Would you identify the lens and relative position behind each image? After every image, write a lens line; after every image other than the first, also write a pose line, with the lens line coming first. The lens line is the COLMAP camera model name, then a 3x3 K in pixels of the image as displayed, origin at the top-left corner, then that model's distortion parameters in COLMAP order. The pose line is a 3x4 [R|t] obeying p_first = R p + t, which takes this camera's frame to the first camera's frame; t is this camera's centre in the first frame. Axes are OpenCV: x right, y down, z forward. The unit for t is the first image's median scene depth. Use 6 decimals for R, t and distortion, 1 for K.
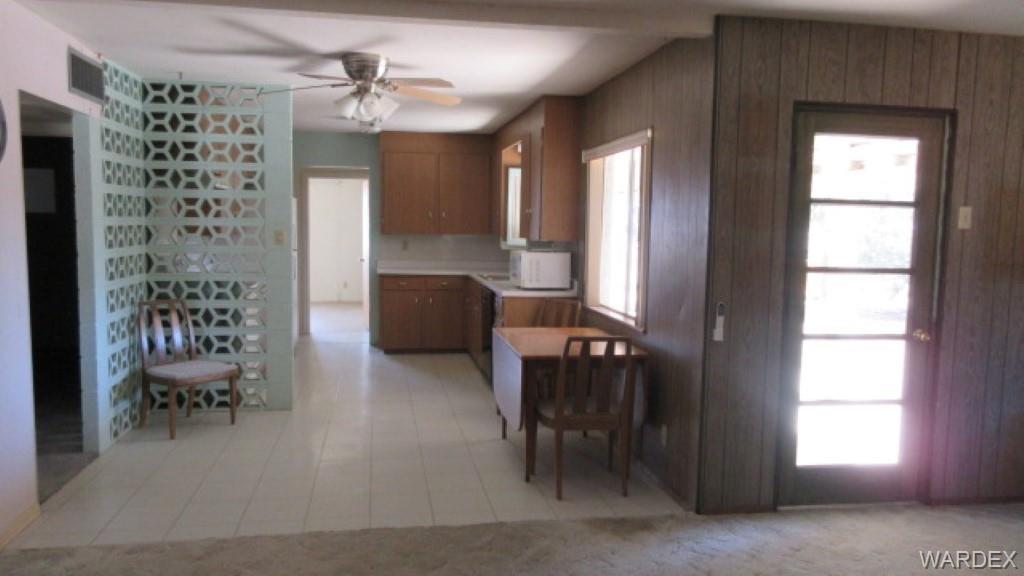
lens RADIAL K [[756.1, 0, 517.3], [0, 756.1, 284.7], [0, 0, 1]] dist [0.014597, -0.001483]
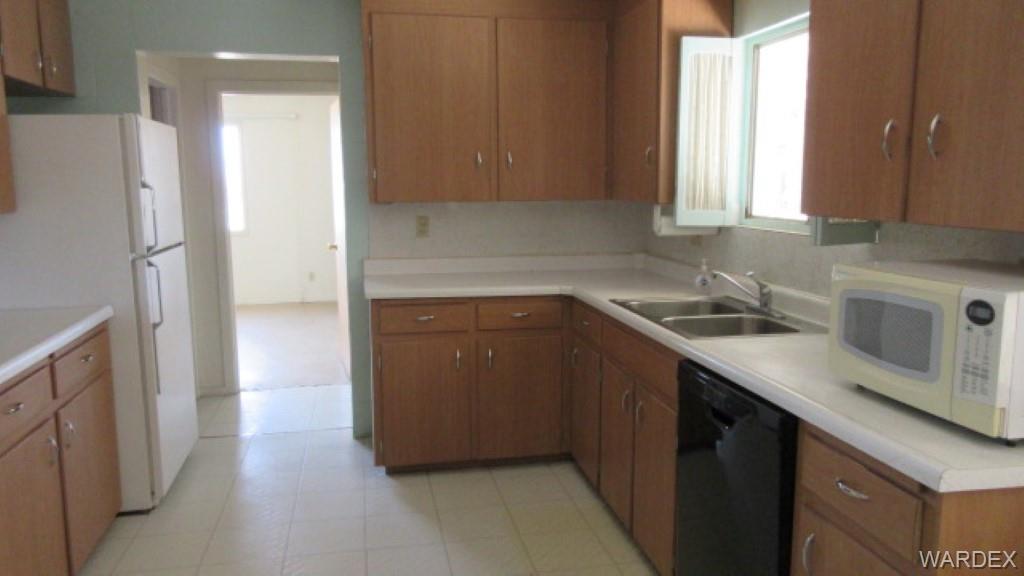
lens RADIAL K [[756.1, 0, 517.3], [0, 756.1, 284.7], [0, 0, 1]] dist [0.014597, -0.001483]
pose [[0.999508, -0.021009, 0.023272, -0.105707], [0.019589, 0.998027, 0.059660, -0.044231], [-0.024479, -0.059175, 0.997947, 0.554413]]
